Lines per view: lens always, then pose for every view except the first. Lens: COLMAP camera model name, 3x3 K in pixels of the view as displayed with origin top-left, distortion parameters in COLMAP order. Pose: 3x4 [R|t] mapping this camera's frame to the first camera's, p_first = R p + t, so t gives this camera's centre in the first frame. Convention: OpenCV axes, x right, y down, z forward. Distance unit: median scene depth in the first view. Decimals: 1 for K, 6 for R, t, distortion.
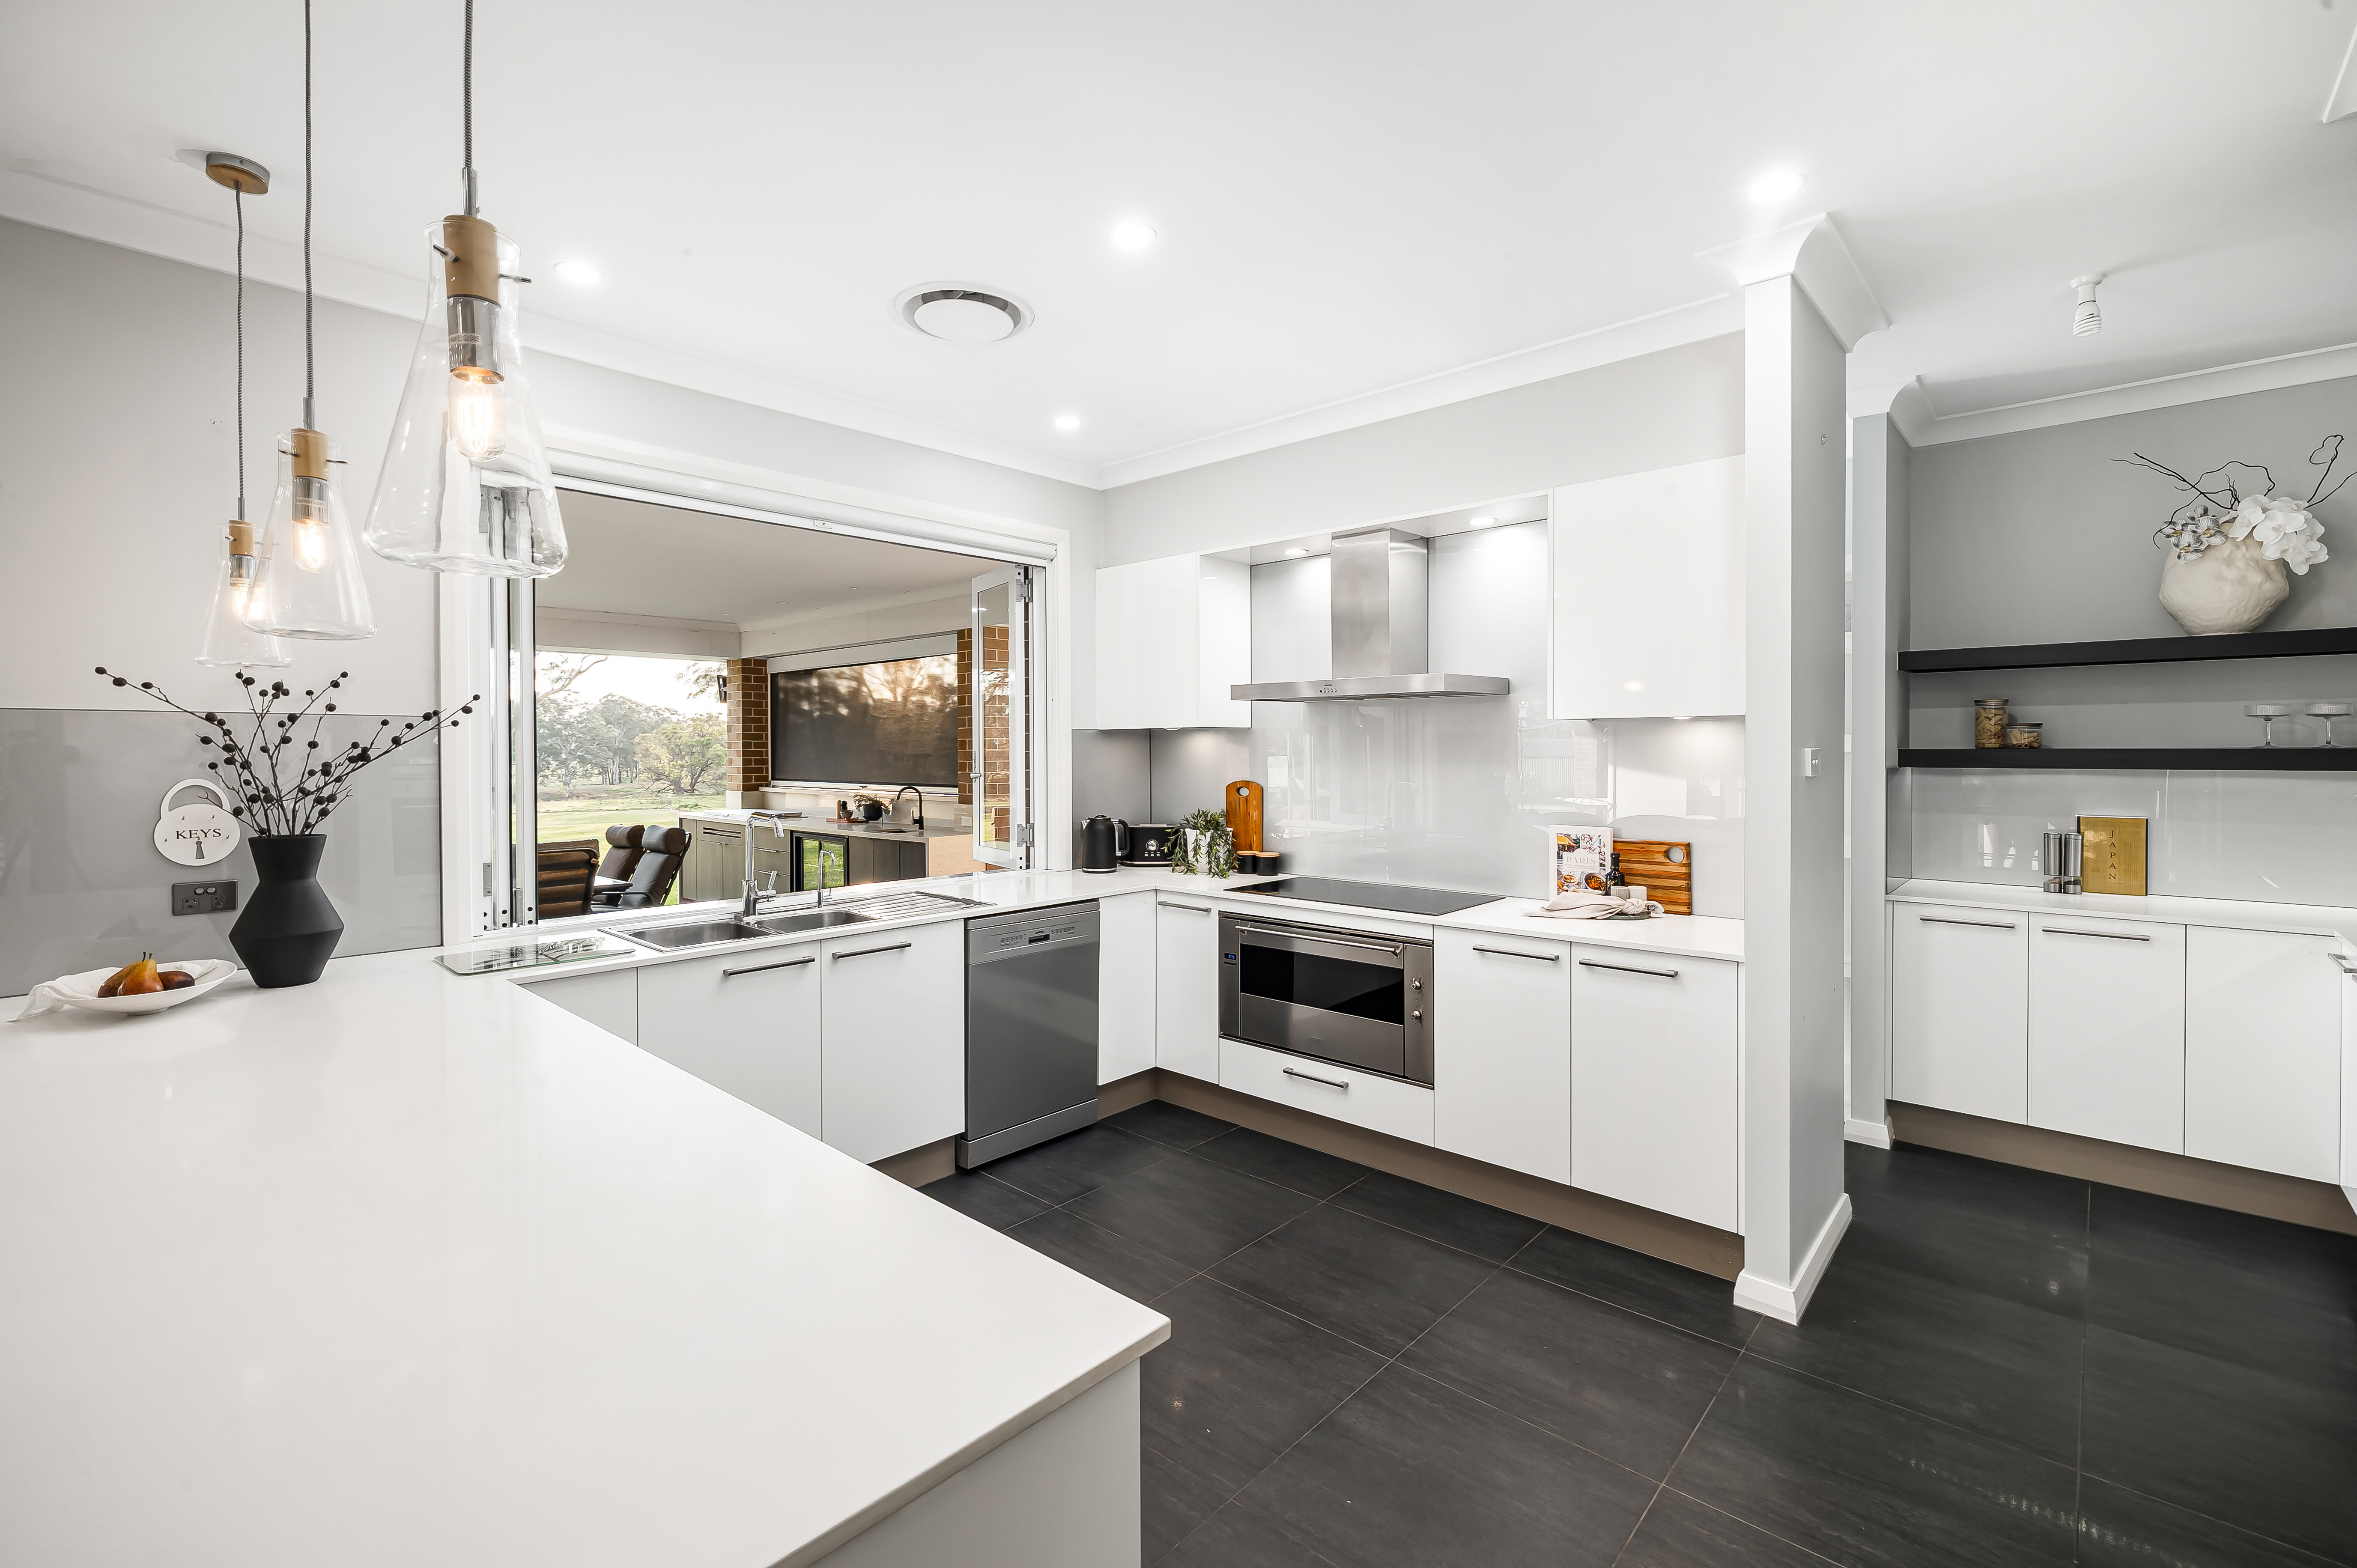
lens RADIAL K [[1008.2, 0, 1176.3], [0, 1008.2, 771.9], [0, 0, 1]] dist [0.002540, -0.000612]
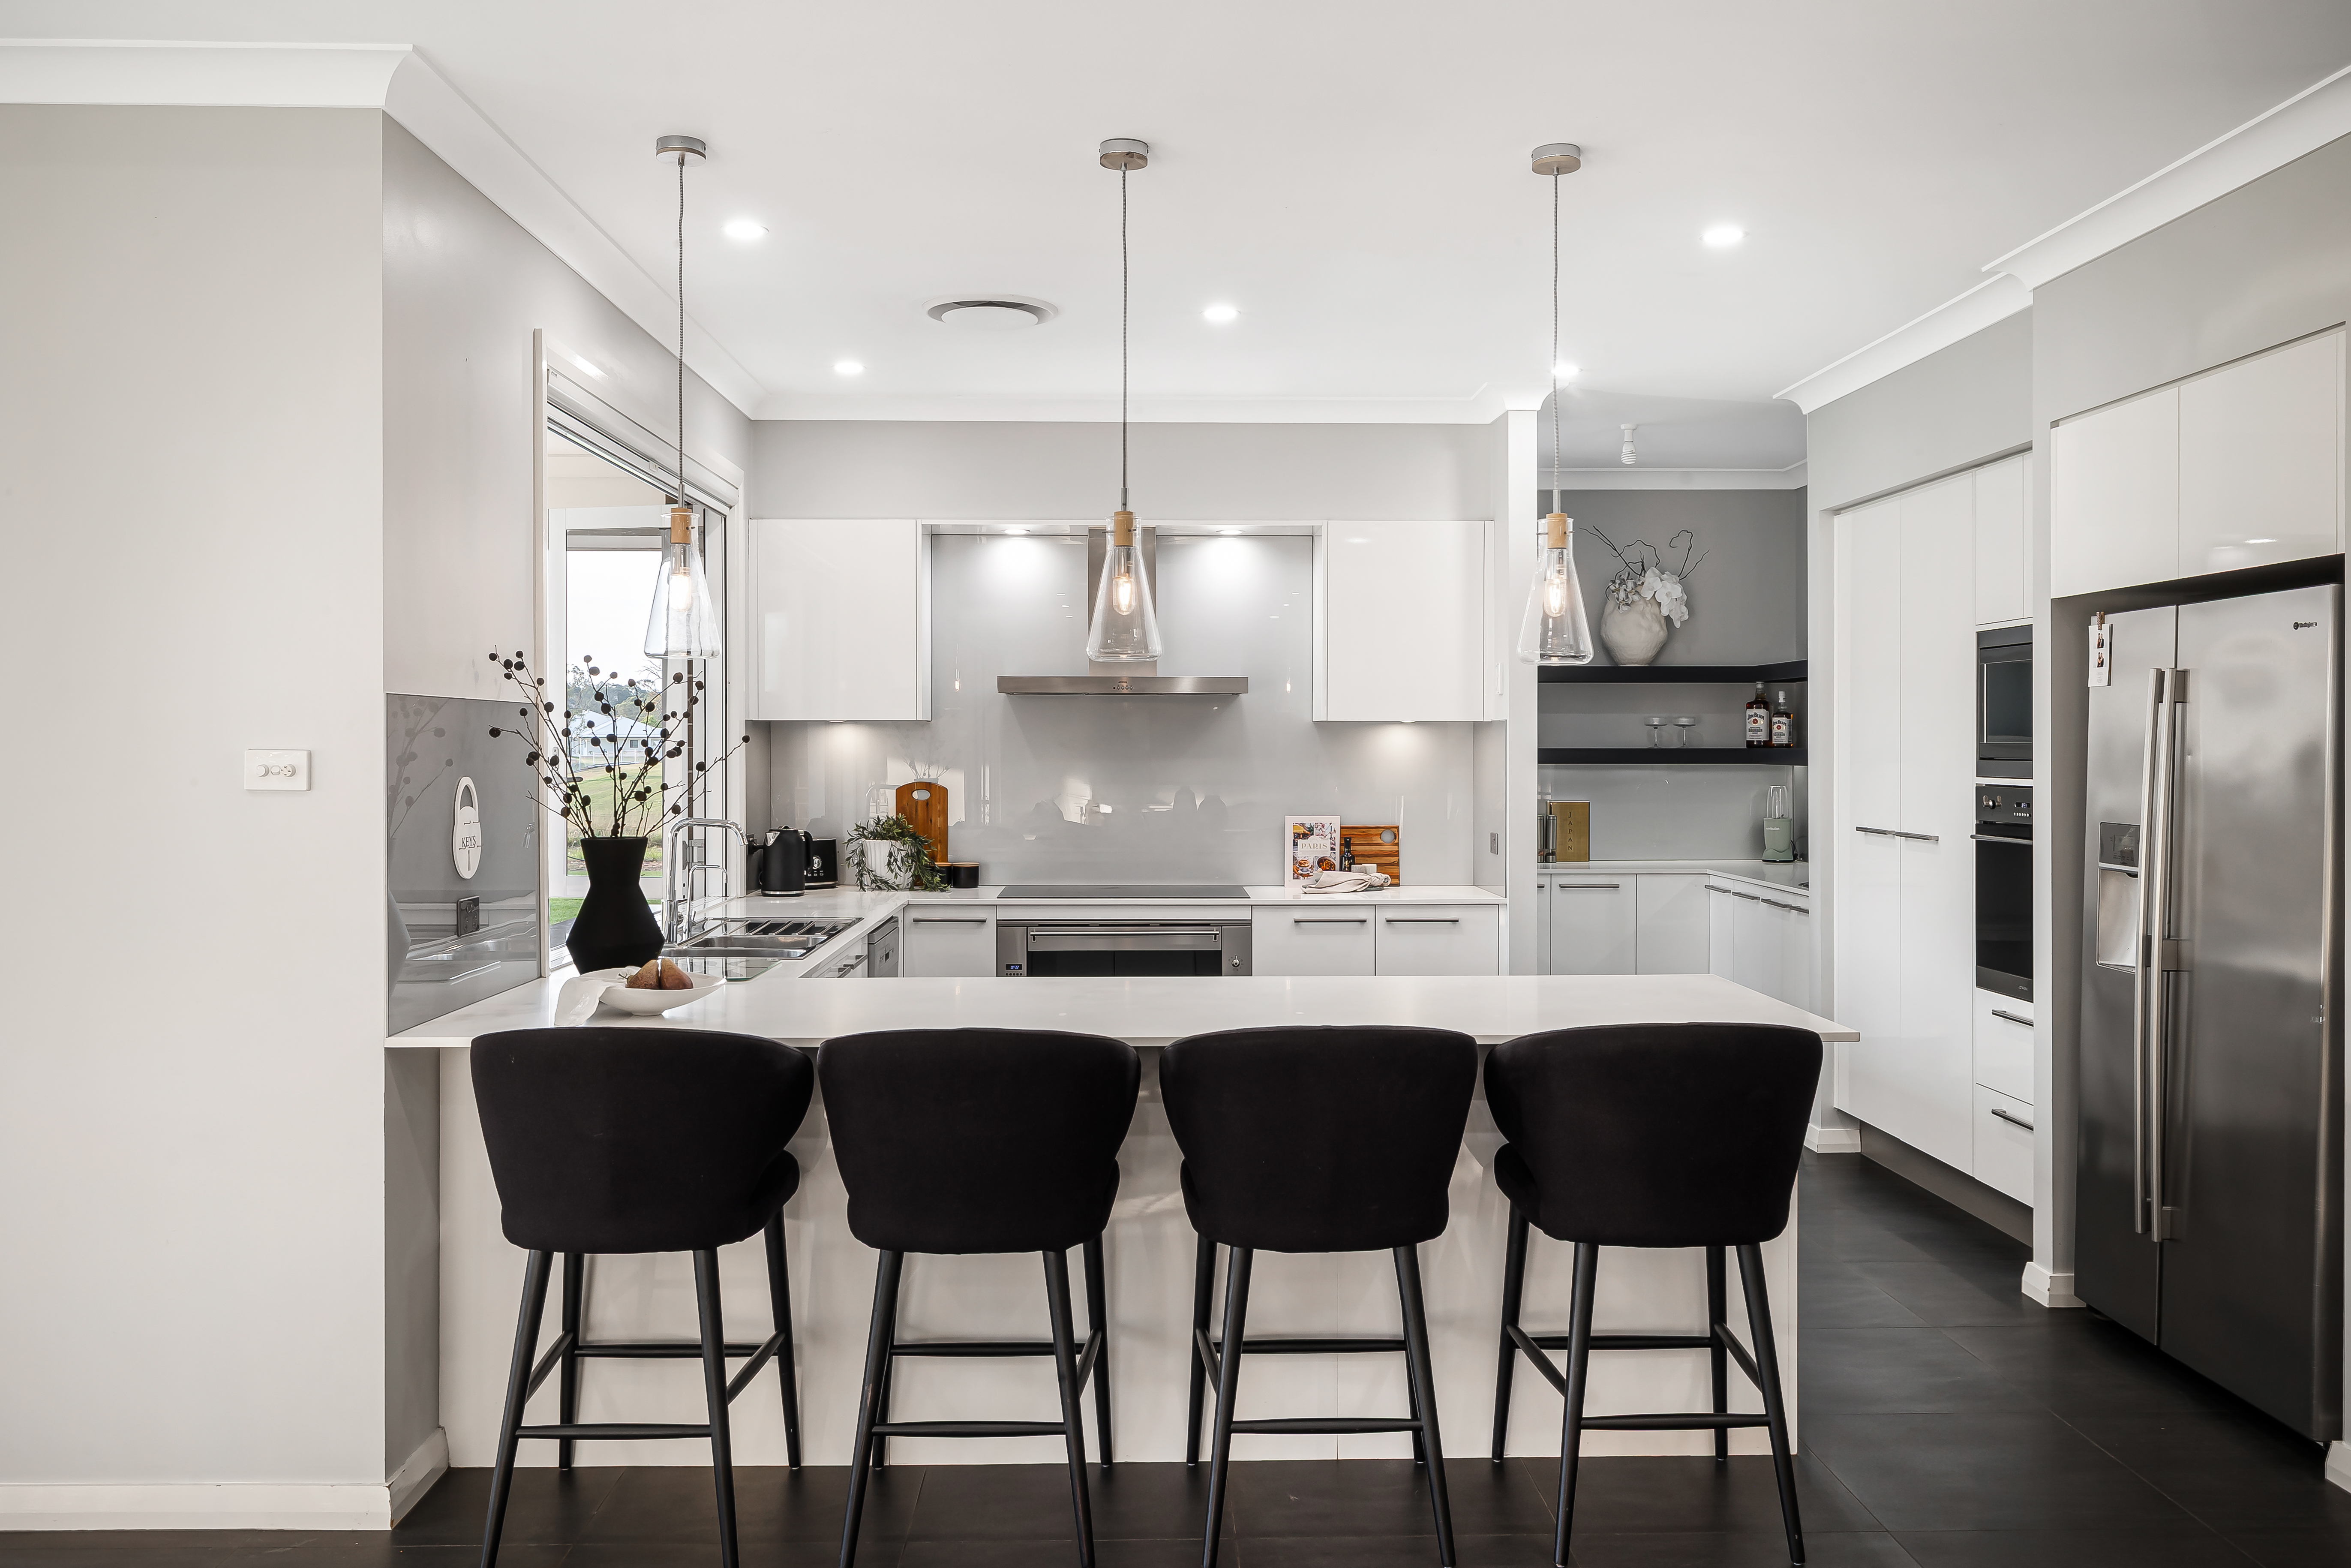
lens RADIAL K [[1936.2, 0, 1178.2], [0, 1936.2, 774.2], [0, 0, 1]] dist [0.008633, 0.000539]
pose [[0.718454, -0.006344, 0.695546, -1.250666], [0.010798, 0.999940, -0.002033, 0.010674], [-0.695491, 0.008971, 0.718479, -0.461728]]
